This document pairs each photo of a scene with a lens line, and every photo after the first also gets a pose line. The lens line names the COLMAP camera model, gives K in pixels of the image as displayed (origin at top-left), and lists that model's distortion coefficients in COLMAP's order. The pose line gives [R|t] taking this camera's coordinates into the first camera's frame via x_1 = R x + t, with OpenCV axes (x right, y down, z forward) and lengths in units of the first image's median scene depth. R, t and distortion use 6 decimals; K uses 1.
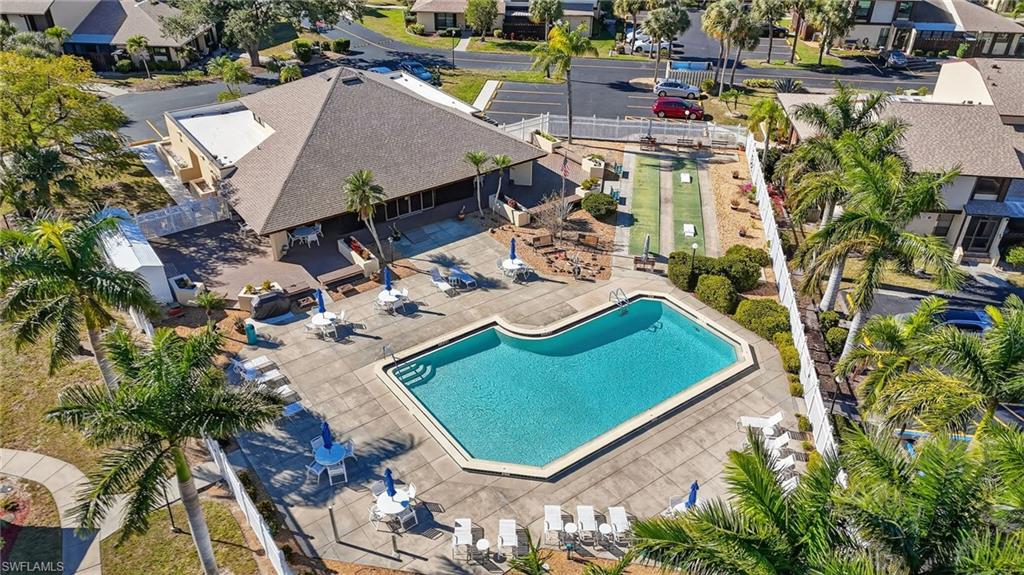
lens RADIAL K [[750.5, 0, 512.0], [0, 750.5, 287.5], [0, 0, 1]] dist [0.095225, -0.123411]
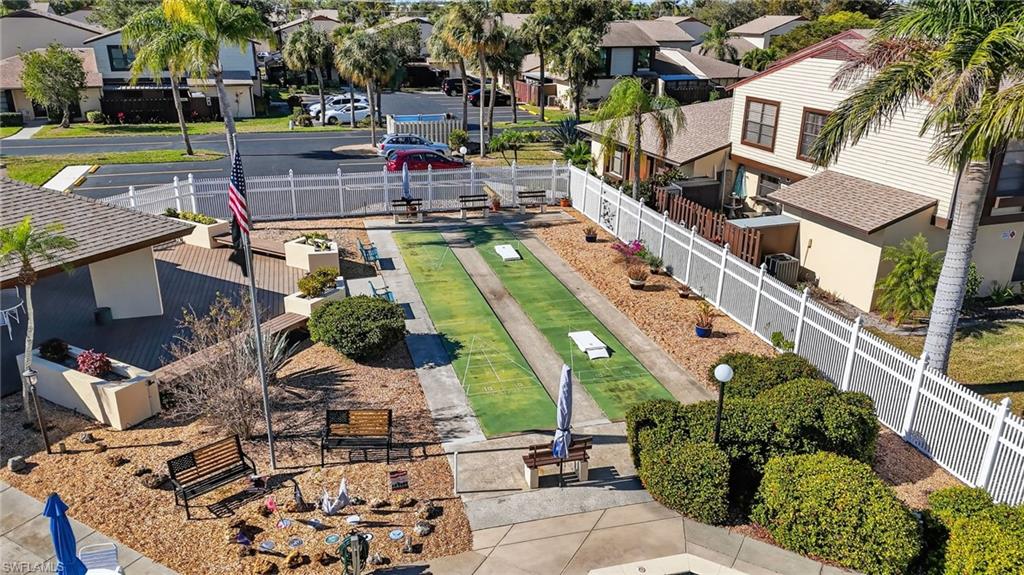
lens RADIAL K [[750.5, 0, 512.0], [0, 750.5, 287.5], [0, 0, 1]] dist [0.095225, -0.123411]
pose [[0.905688, -0.149579, 0.396681, 0.036853], [0.228047, 0.960675, -0.158422, -0.047791], [-0.357385, 0.233942, 0.904183, 0.603312]]
